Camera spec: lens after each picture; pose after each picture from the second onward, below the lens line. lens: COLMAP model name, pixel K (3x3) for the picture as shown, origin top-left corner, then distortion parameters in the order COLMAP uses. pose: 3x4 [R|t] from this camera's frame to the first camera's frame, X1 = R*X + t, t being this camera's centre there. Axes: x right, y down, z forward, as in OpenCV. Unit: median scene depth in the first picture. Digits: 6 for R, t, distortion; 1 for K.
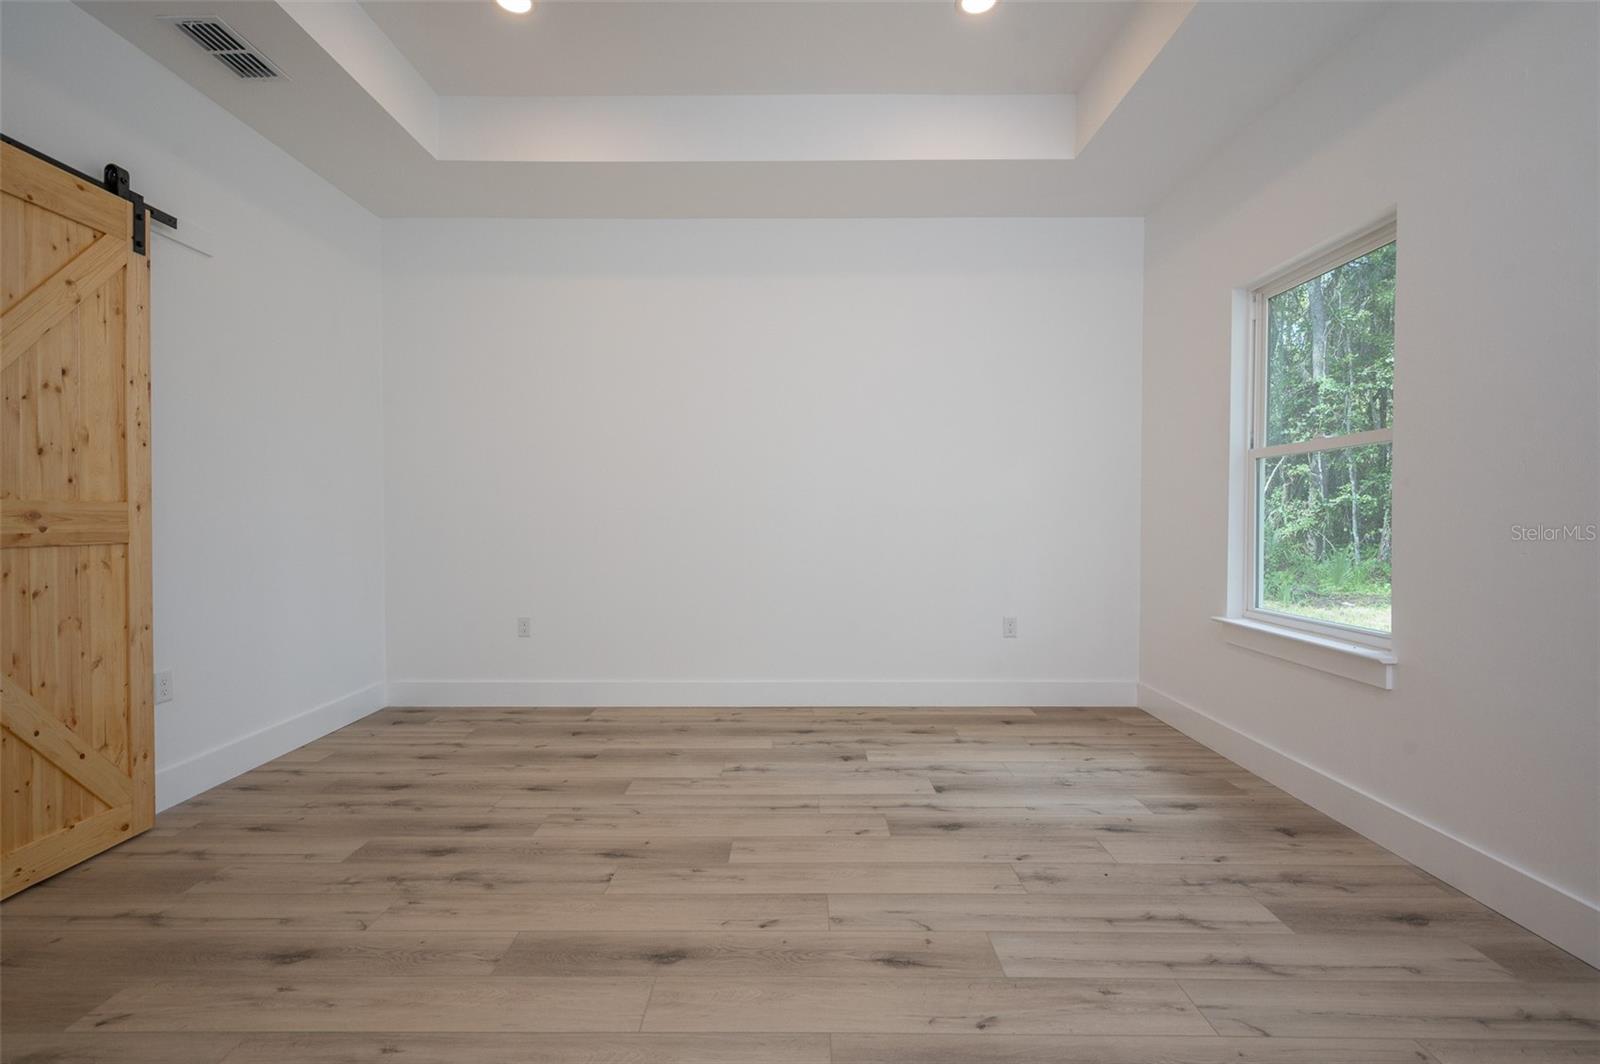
lens RADIAL K [[710.8, 0, 794.6], [0, 710.8, 528.1], [0, 0, 1]] dist [0.001212, 0.000273]
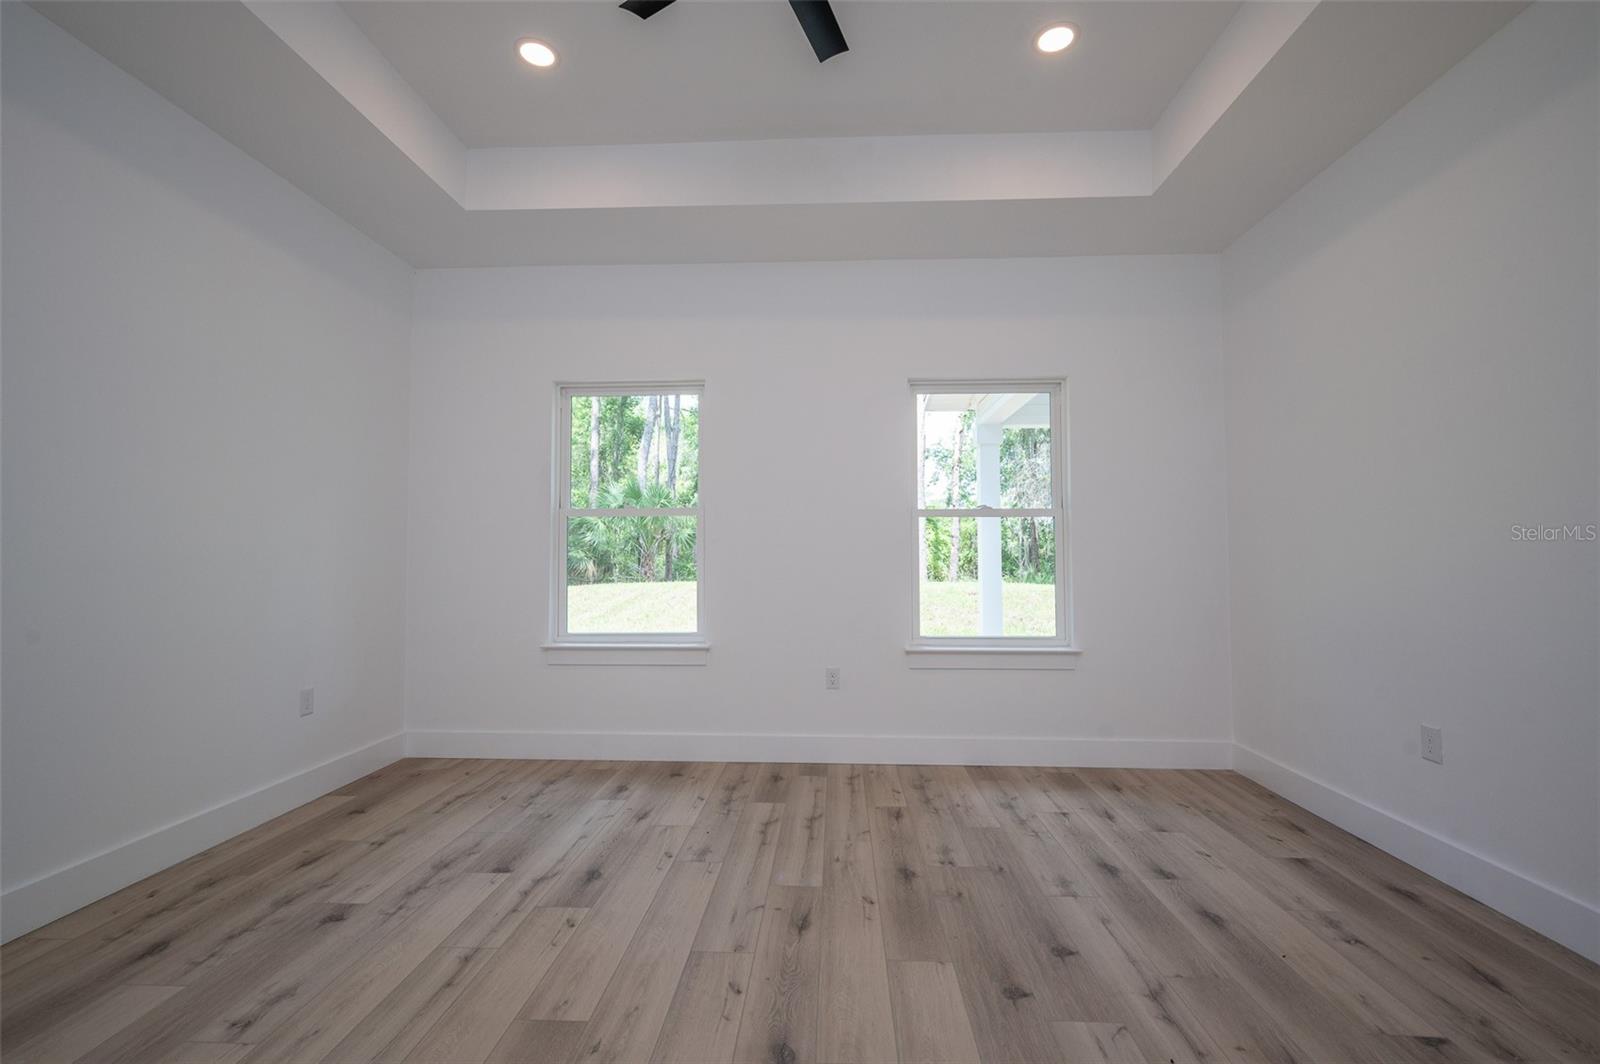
lens RADIAL K [[710.8, 0, 794.6], [0, 710.8, 528.1], [0, 0, 1]] dist [0.001212, 0.000273]
pose [[0.042706, 0.041258, 0.998235, -0.729442], [0.021526, 0.998877, -0.042205, -0.018740], [-0.998856, 0.023291, 0.041770, 0.615015]]
